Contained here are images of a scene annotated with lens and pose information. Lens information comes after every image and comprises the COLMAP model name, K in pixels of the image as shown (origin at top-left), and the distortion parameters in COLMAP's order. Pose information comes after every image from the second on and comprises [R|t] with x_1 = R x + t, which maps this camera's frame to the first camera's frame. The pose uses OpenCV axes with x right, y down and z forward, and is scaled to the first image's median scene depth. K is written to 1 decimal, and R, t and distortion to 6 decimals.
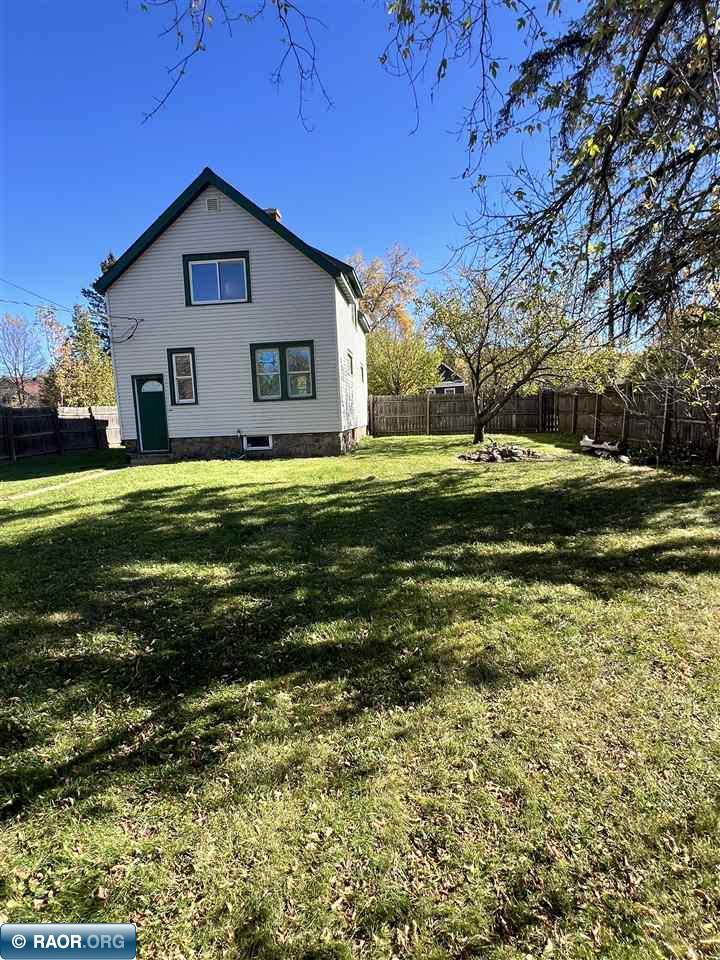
lens RADIAL K [[540.2, 0, 359.2], [0, 540.2, 482.0], [0, 0, 1]] dist [-0.001844, -0.000661]
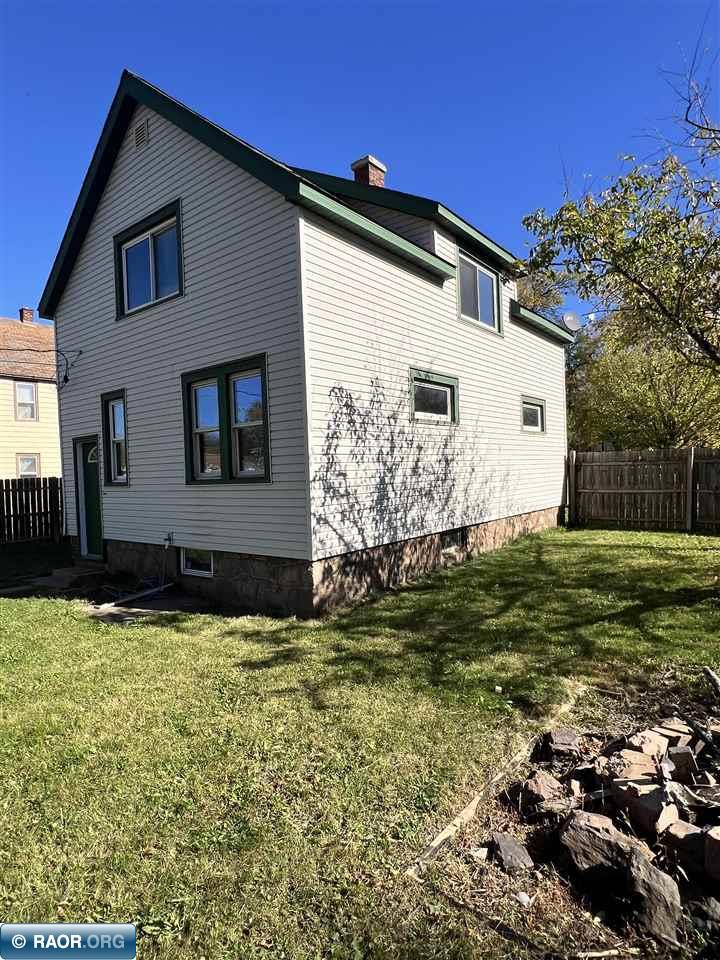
lens RADIAL K [[540.2, 0, 362.1], [0, 540.2, 478.1], [0, 0, 1]] dist [-0.001844, -0.000661]
pose [[0.838513, 0.018176, -0.544578, 0.225914], [-0.063900, 0.995827, -0.065153, -0.131632], [0.541121, 0.089430, 0.836176, 0.660855]]
